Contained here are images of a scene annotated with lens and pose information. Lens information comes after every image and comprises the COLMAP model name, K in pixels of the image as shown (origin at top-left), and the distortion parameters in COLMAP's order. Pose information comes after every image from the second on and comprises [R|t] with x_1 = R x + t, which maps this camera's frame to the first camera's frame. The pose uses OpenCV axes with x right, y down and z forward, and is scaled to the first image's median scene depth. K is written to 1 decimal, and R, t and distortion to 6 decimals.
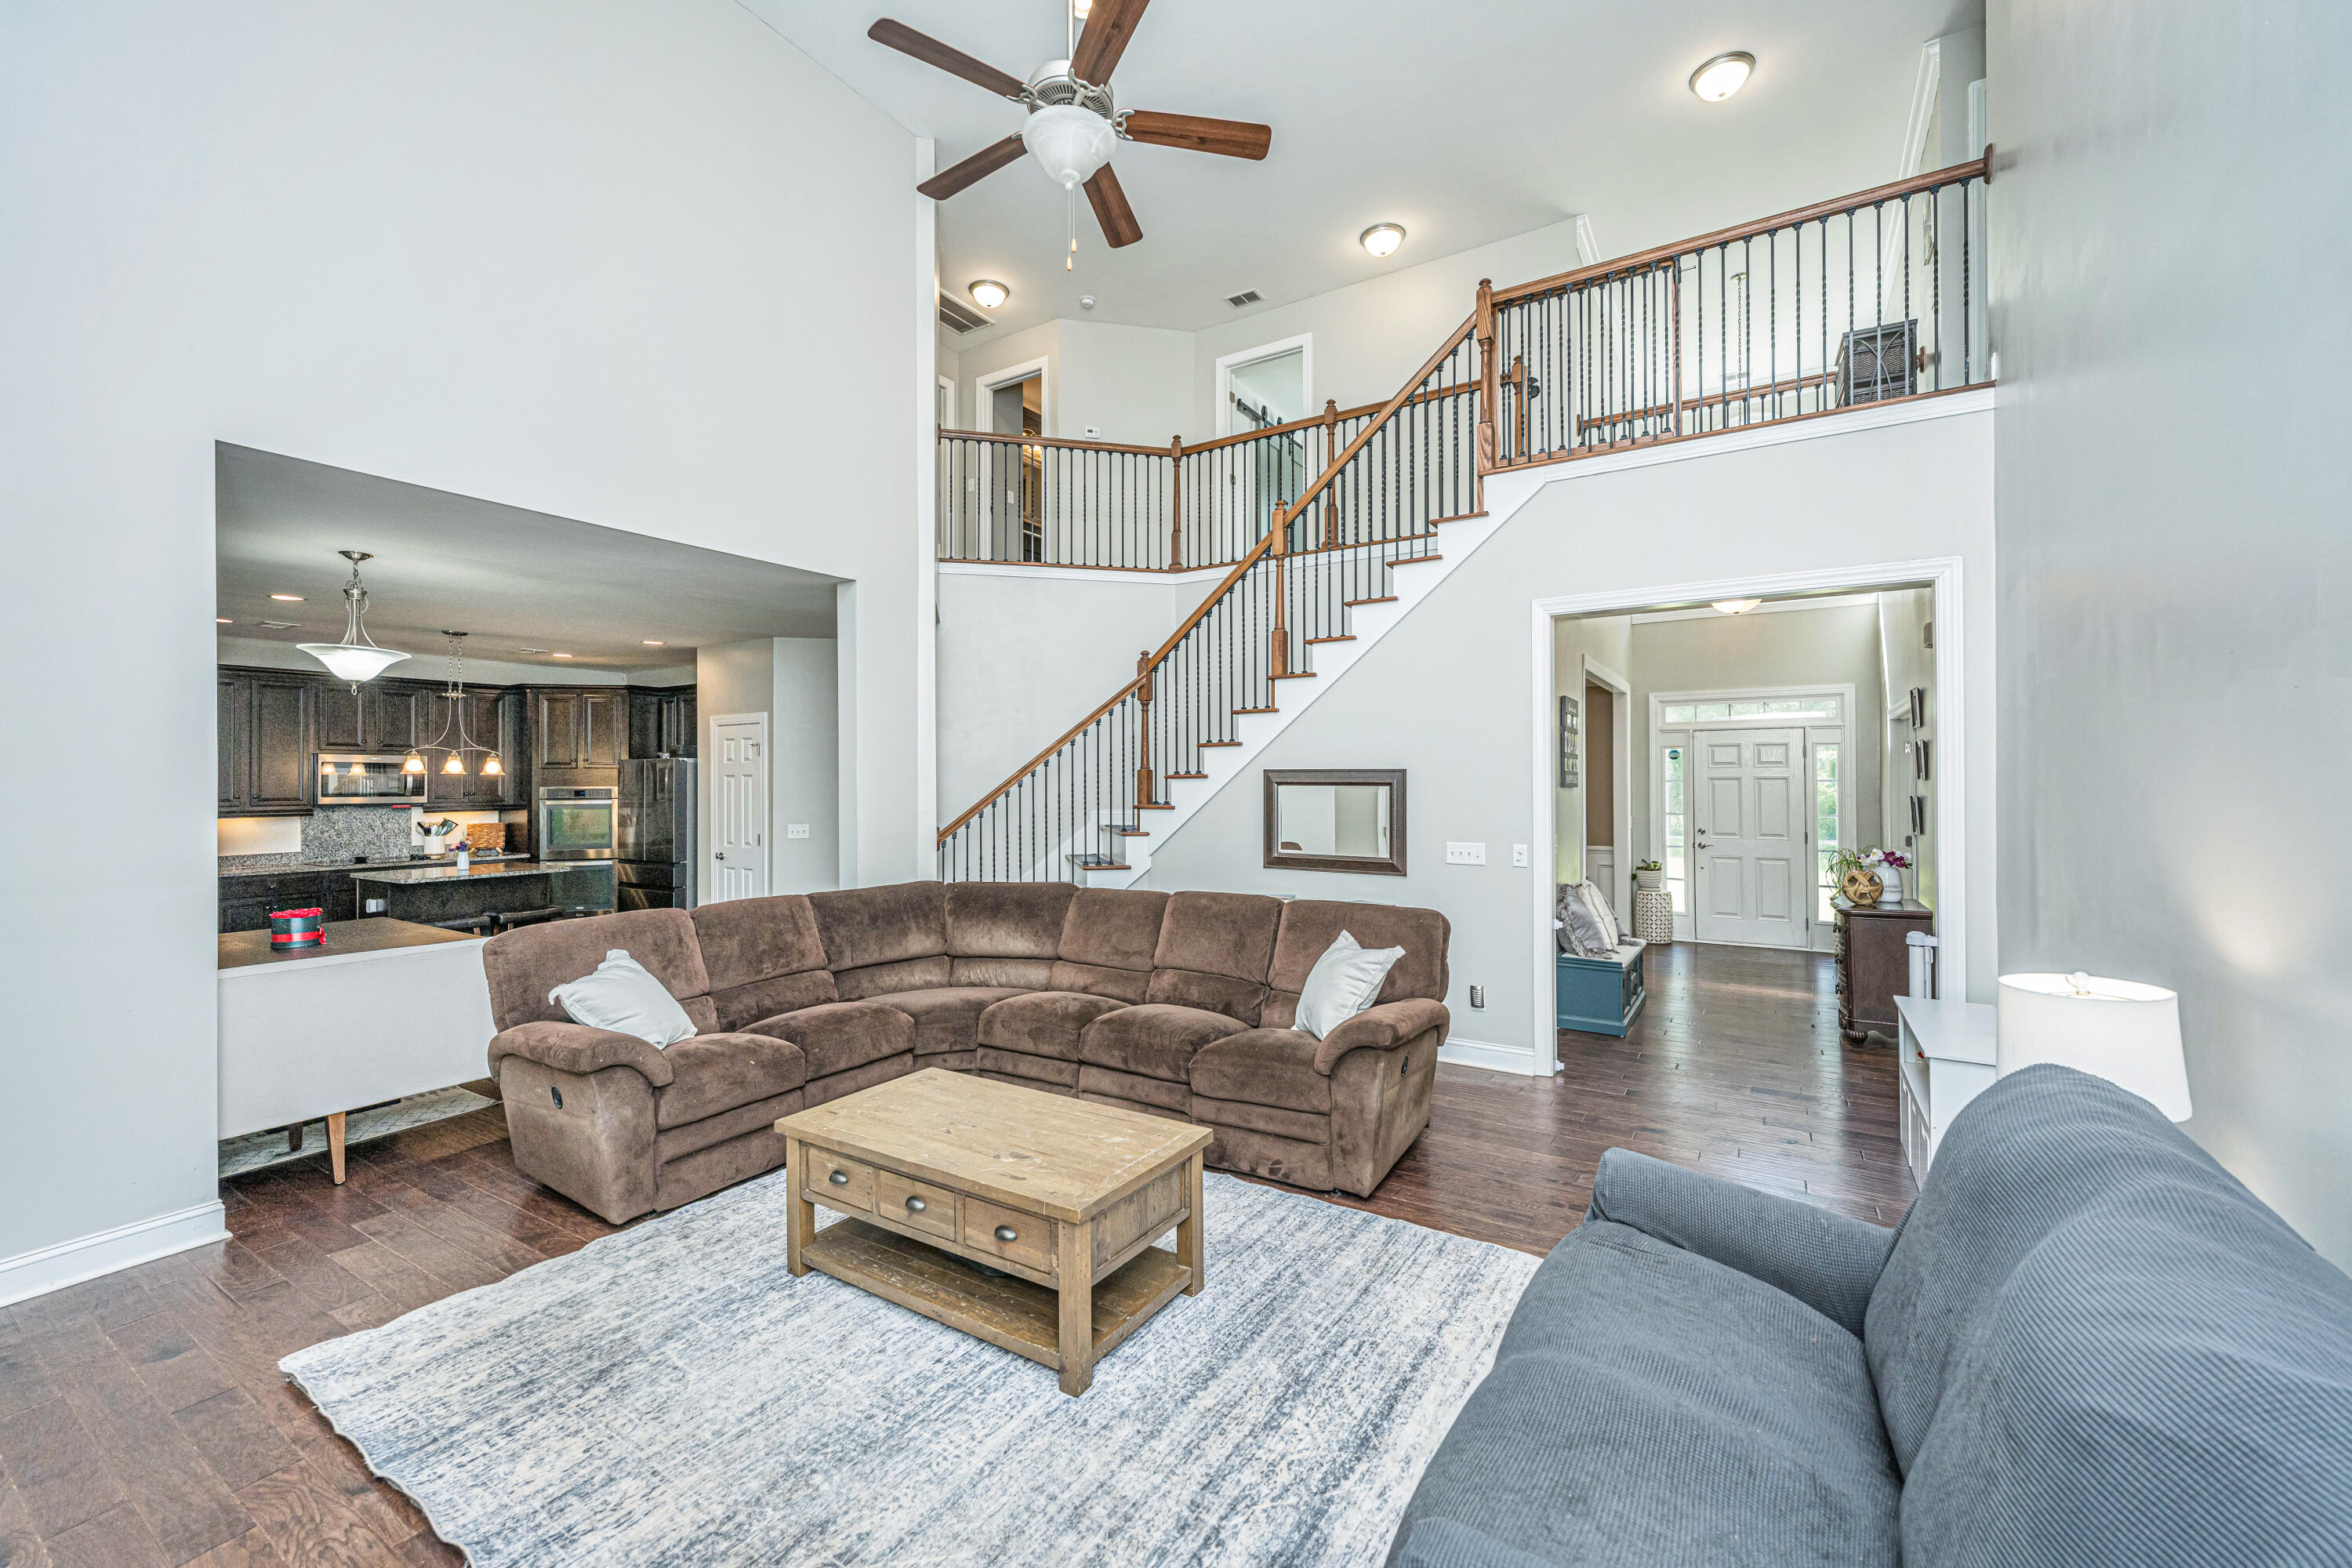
lens RADIAL K [[938.9, 0, 1174.0], [0, 938.9, 784.4], [0, 0, 1]] dist [-0.004417, 0.000622]
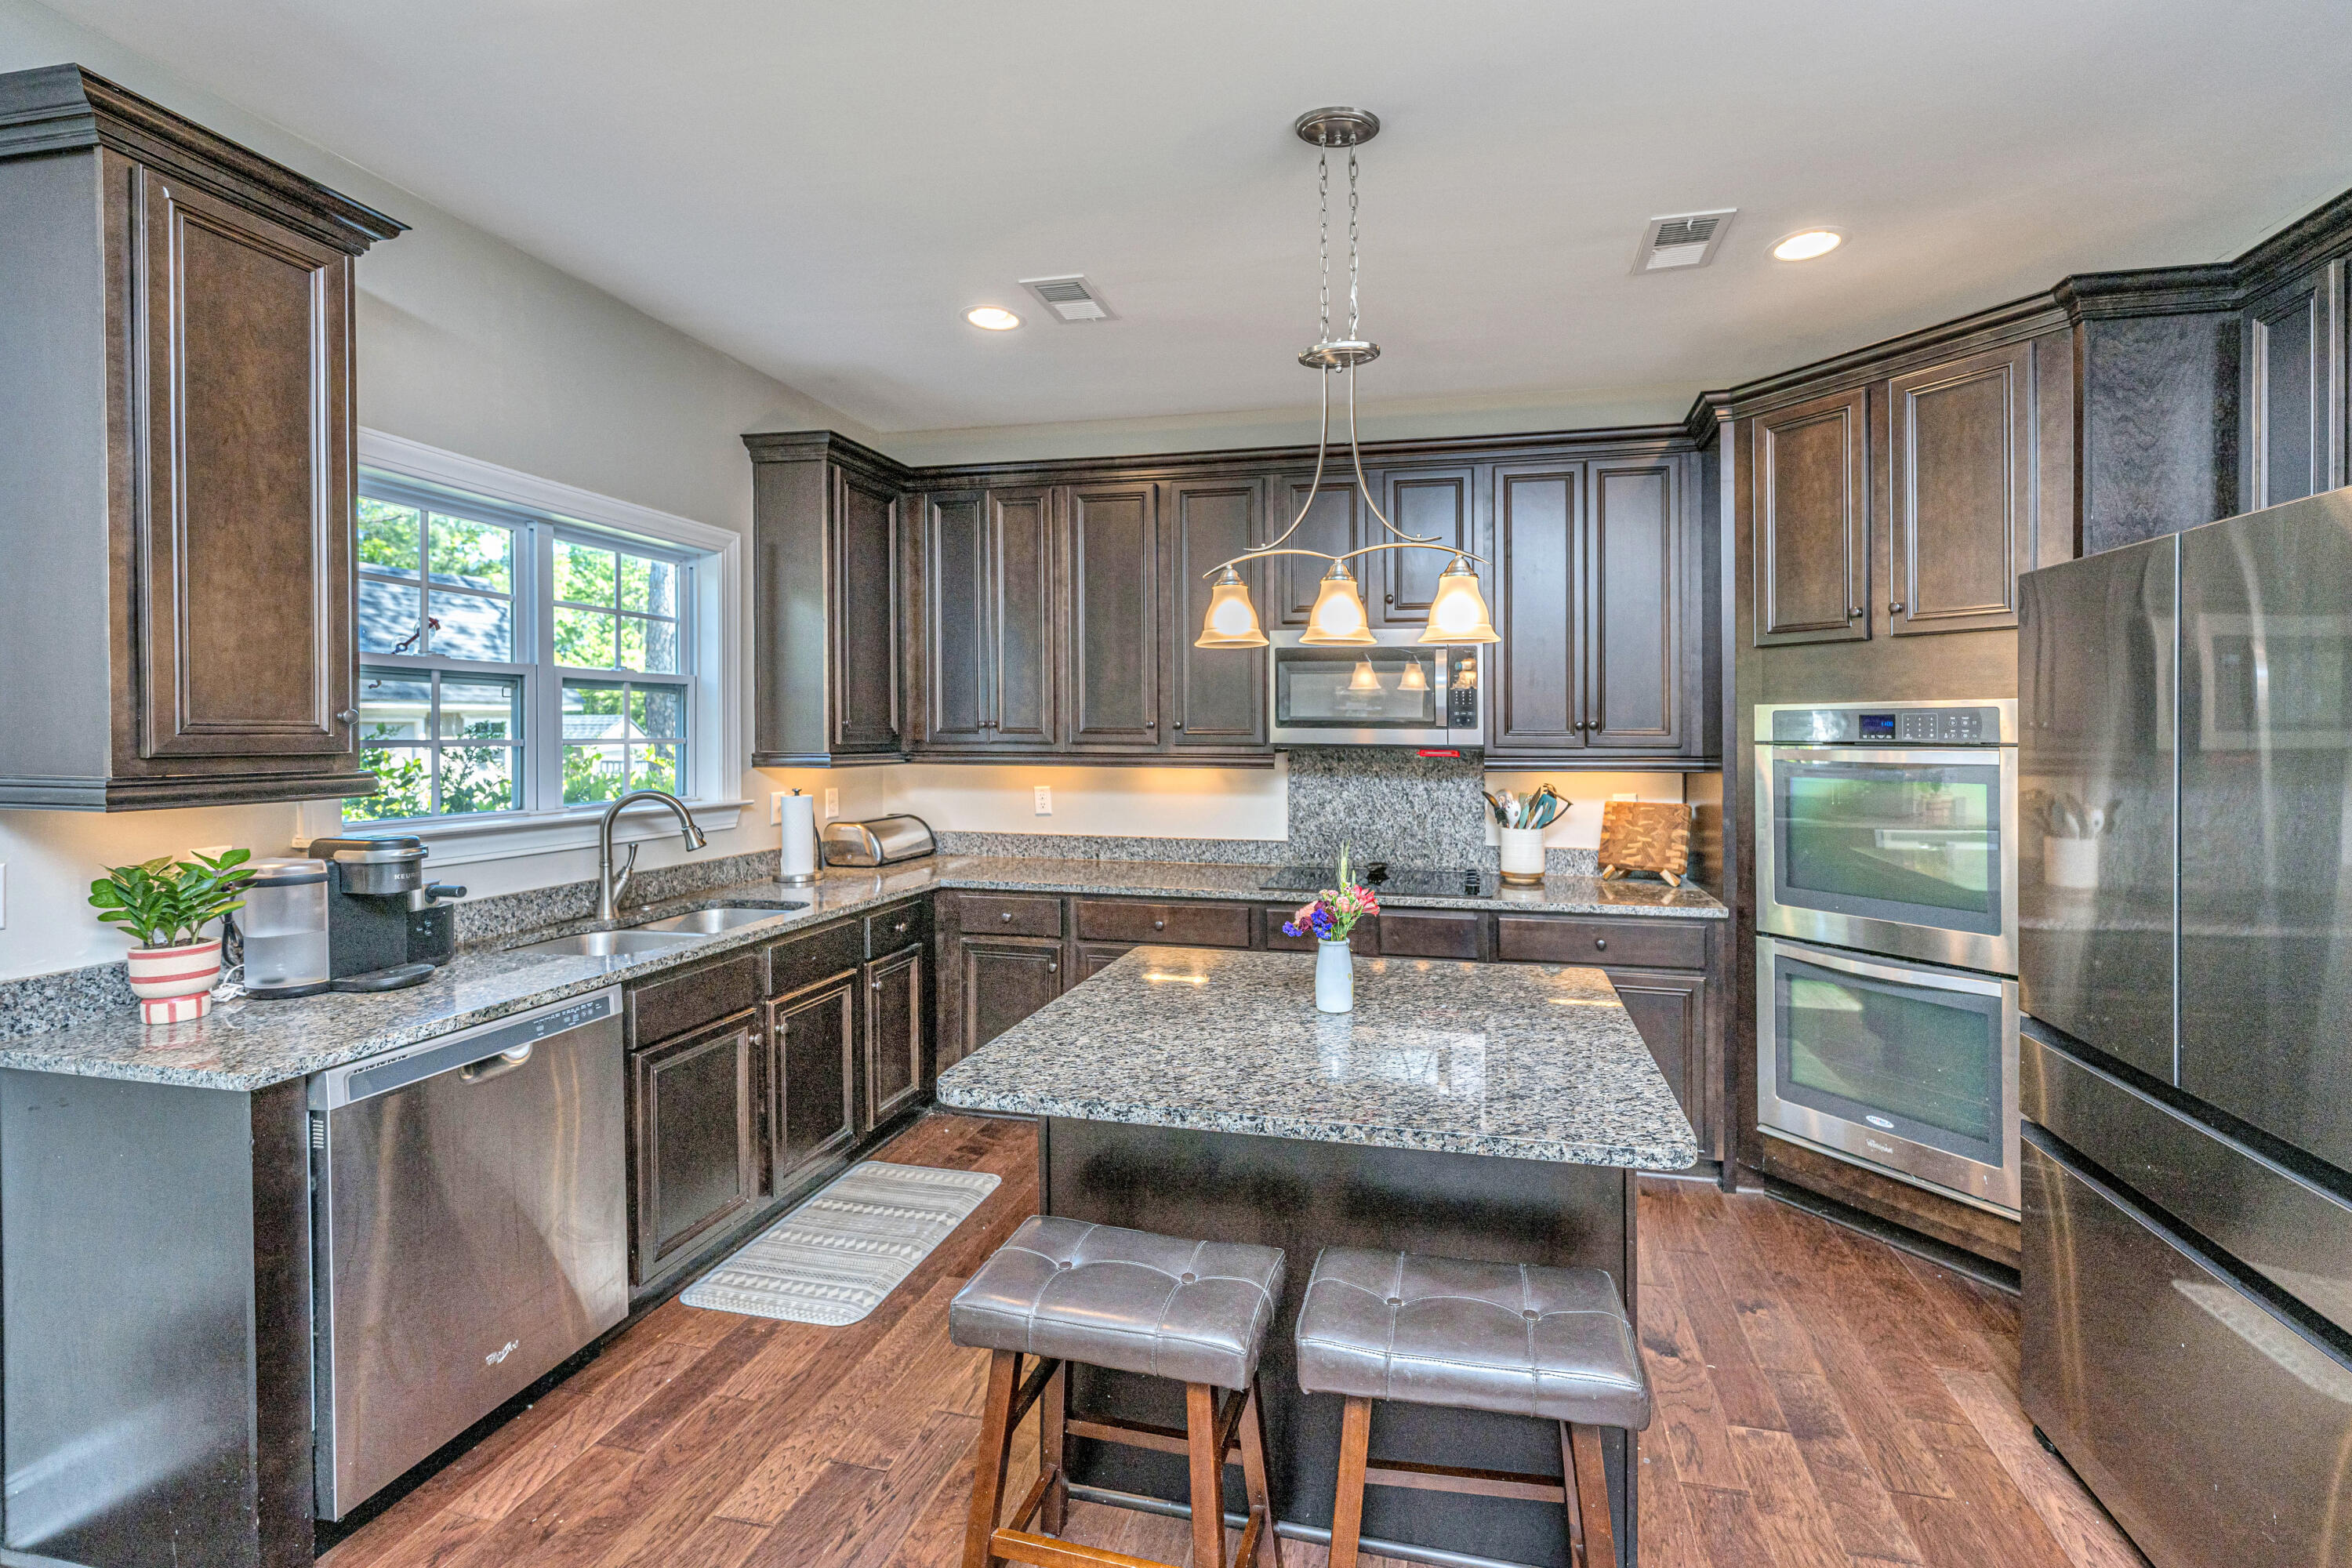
lens RADIAL K [[938.9, 0, 1254.6], [0, 938.9, 718.2], [0, 0, 1]] dist [-0.004417, 0.000622]
pose [[0.313991, -0.003037, -0.949421, -0.422975], [-0.001992, 0.999991, -0.003857, 0.009120], [0.949424, 0.003102, 0.313982, 0.731817]]
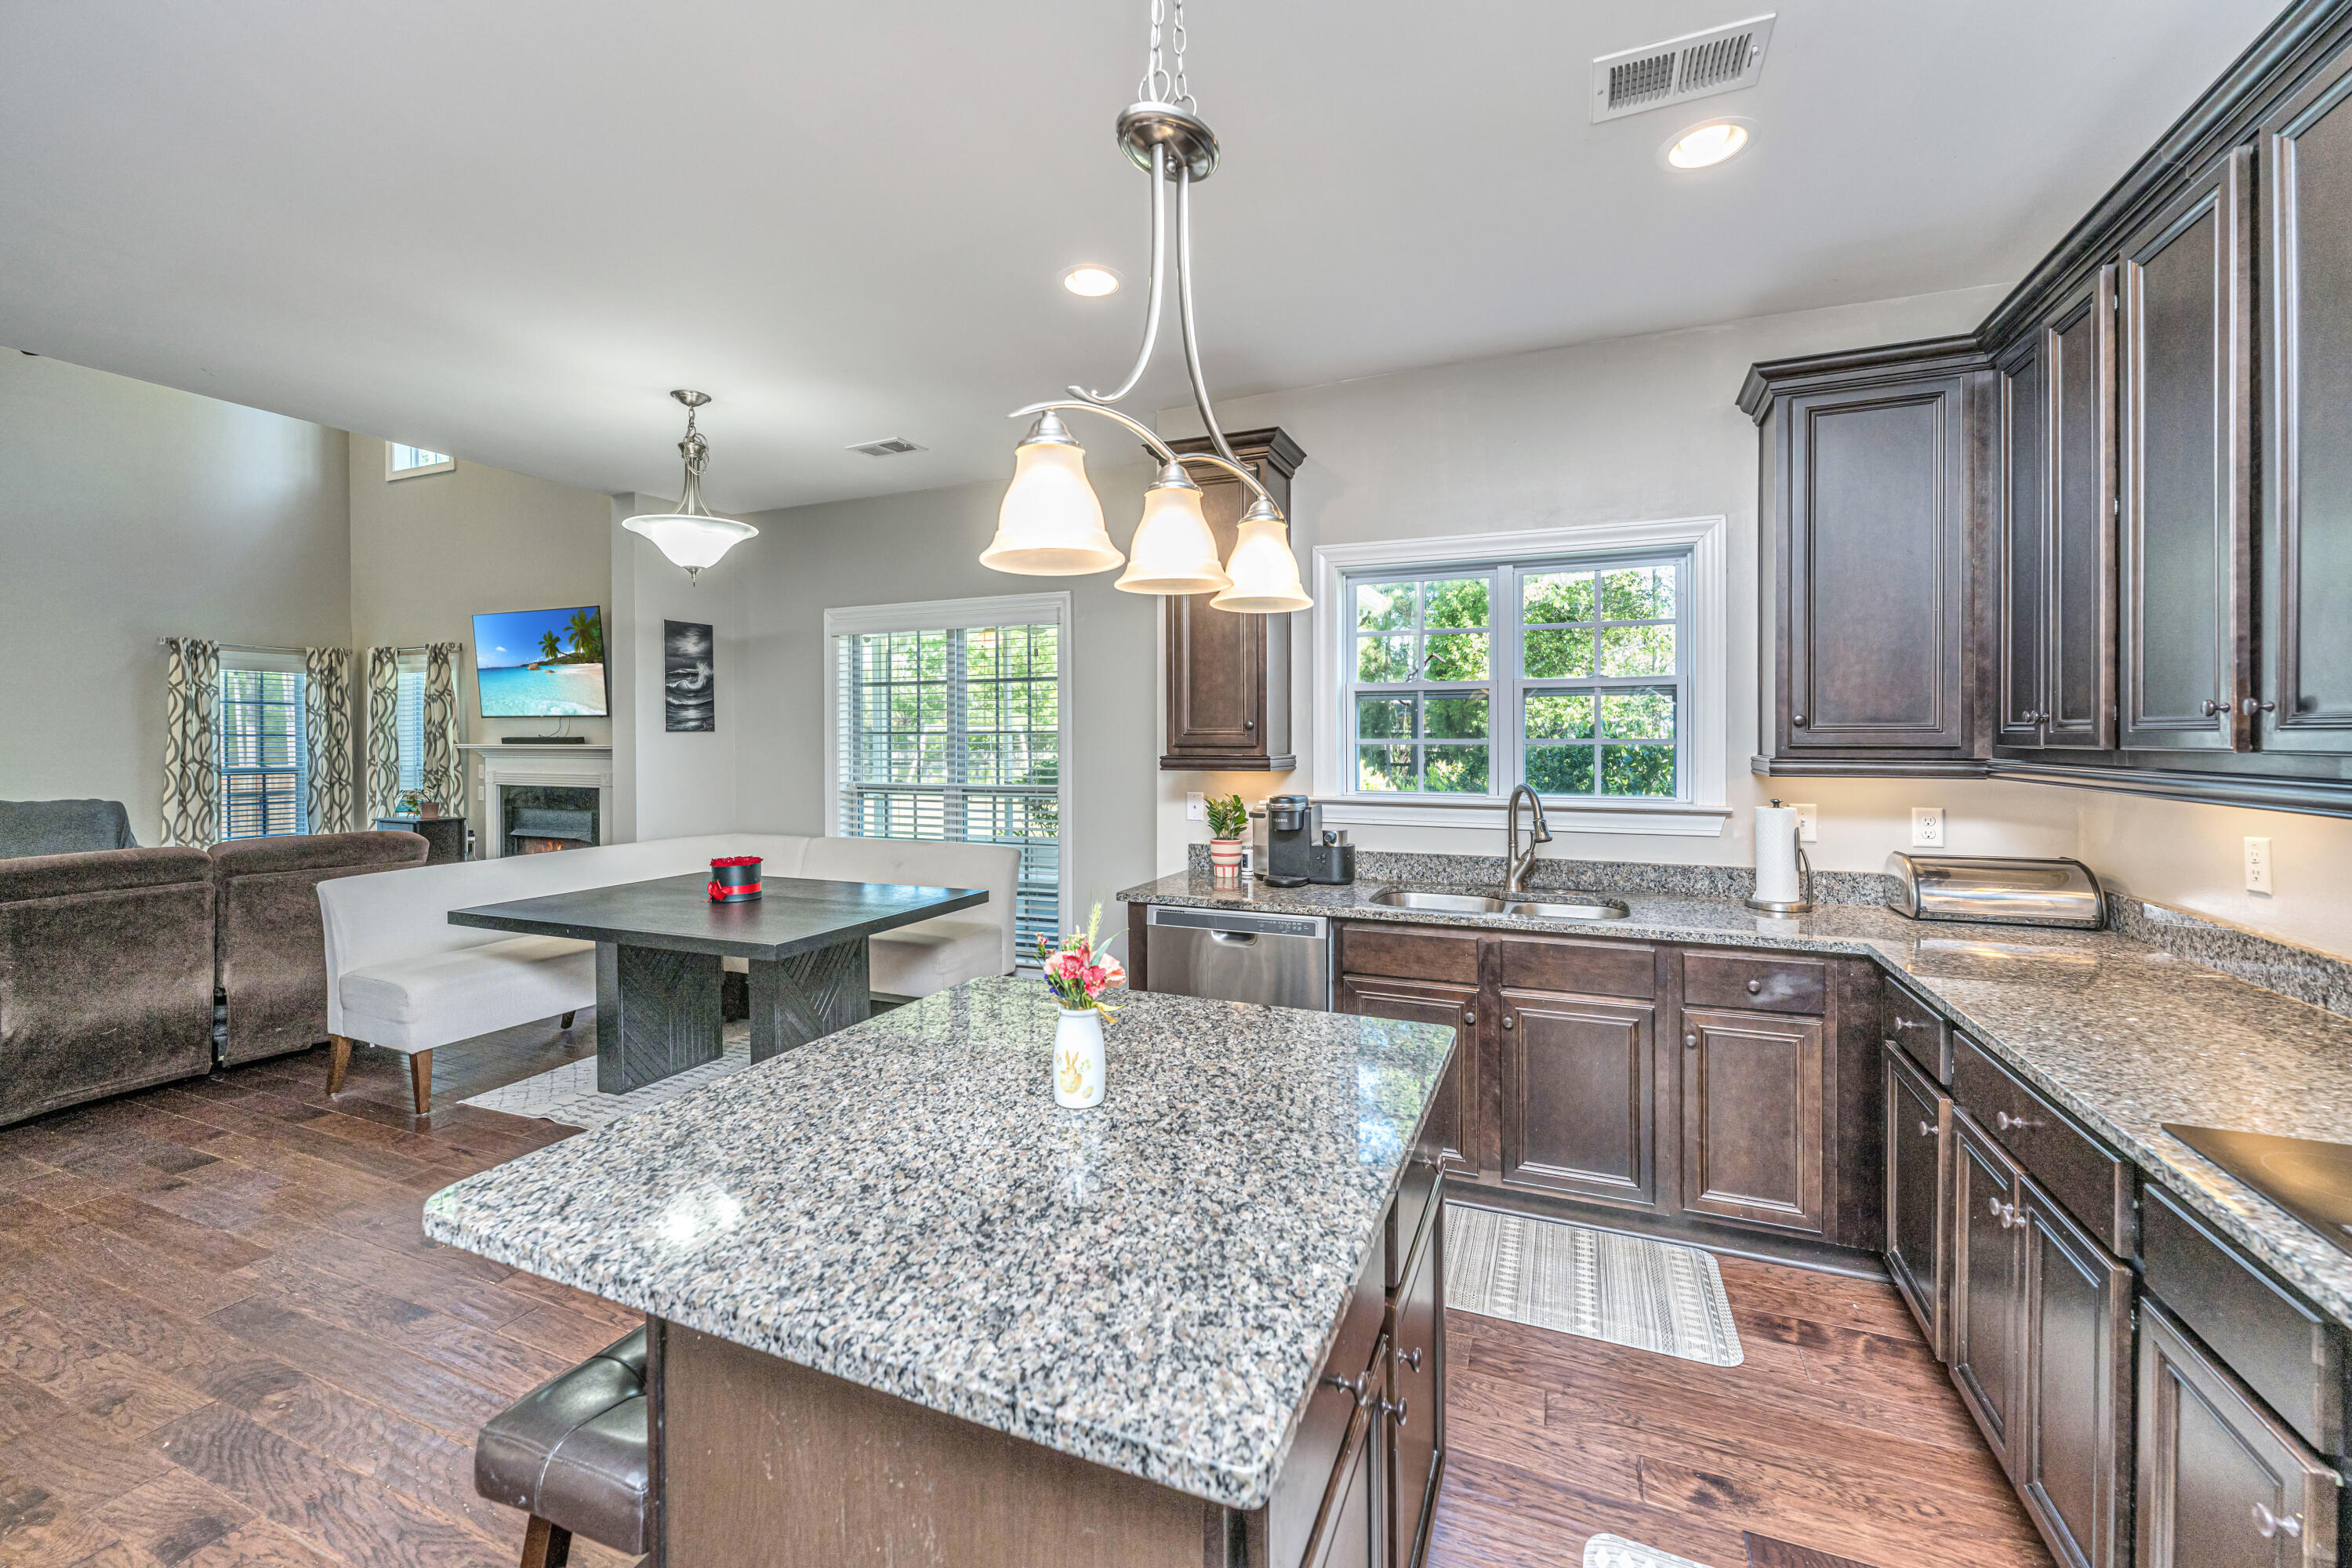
lens RADIAL K [[938.9, 0, 1233.2], [0, 938.9, 736.9], [0, 0, 1]] dist [-0.004417, 0.000622]
pose [[-0.985392, 0.012359, -0.169850, -0.629065], [0.012685, 0.999919, -0.000836, 0.013328], [0.169826, -0.002978, -0.985470, 0.988258]]
